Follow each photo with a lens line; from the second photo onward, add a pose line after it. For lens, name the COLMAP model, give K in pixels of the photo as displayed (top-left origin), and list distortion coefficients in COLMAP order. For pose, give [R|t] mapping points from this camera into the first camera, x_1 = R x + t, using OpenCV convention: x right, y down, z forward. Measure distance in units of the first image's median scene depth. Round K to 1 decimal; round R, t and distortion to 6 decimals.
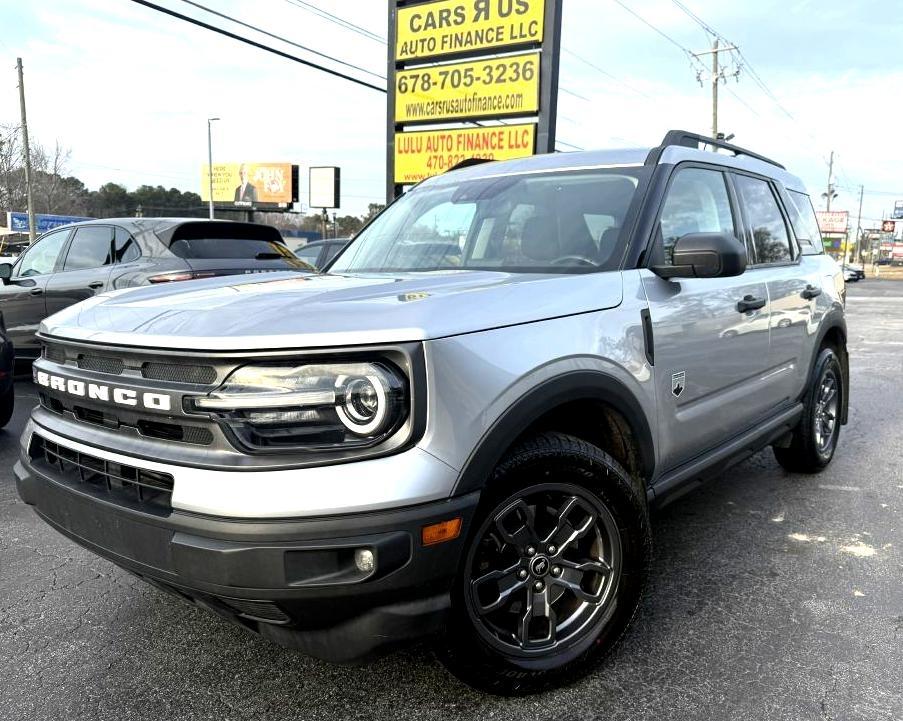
lens RADIAL K [[766.6, 0, 507.9], [0, 766.6, 384.4], [0, 0, 1]] dist [0.038113, -0.056545]
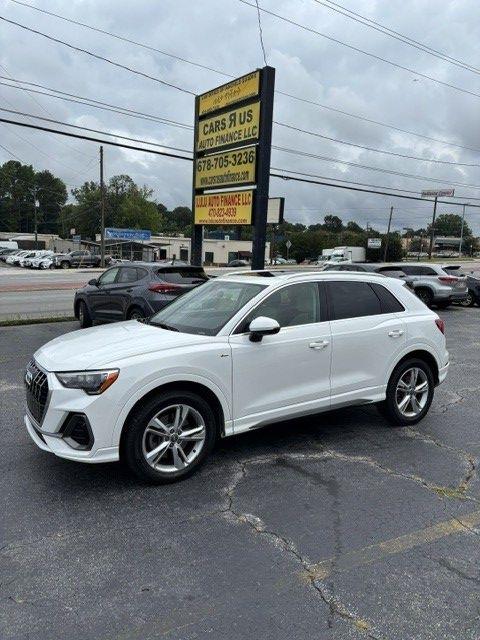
lens RADIAL K [[509.8, 0, 228.5], [0, 509.8, 328.3], [0, 0, 1]] dist [0.023928, -0.001703]
pose [[0.924564, 0.063922, -0.375626, 0.374977], [-0.068437, 0.997655, 0.001324, -0.046112], [0.374830, 0.024483, 0.926770, 0.004583]]
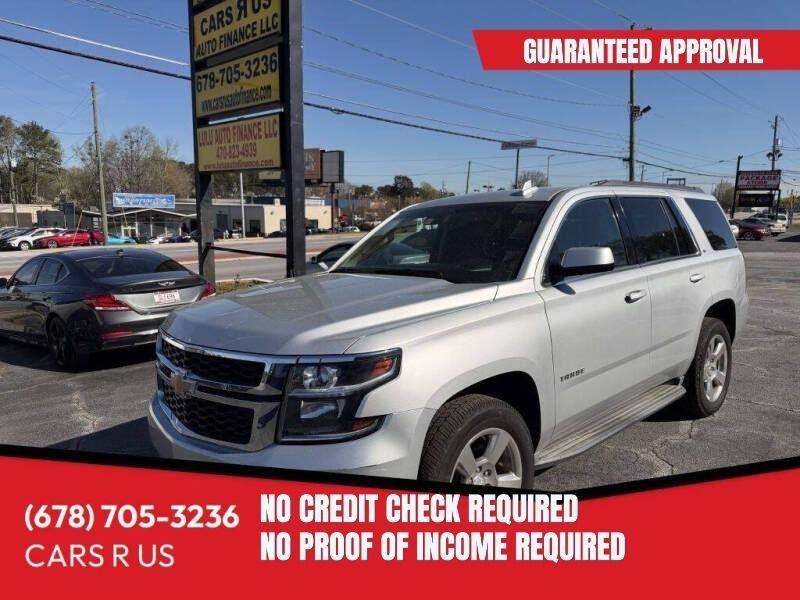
lens RADIAL K [[593.4, 0, 401.0], [0, 593.4, 307.4], [0, 0, 1]] dist [0.015024, -0.018983]
pose [[0.979957, 0.006652, -0.199097, 0.328306], [-0.008122, 0.999945, -0.006569, -0.070352], [0.199043, 0.008055, 0.979958, 0.238723]]
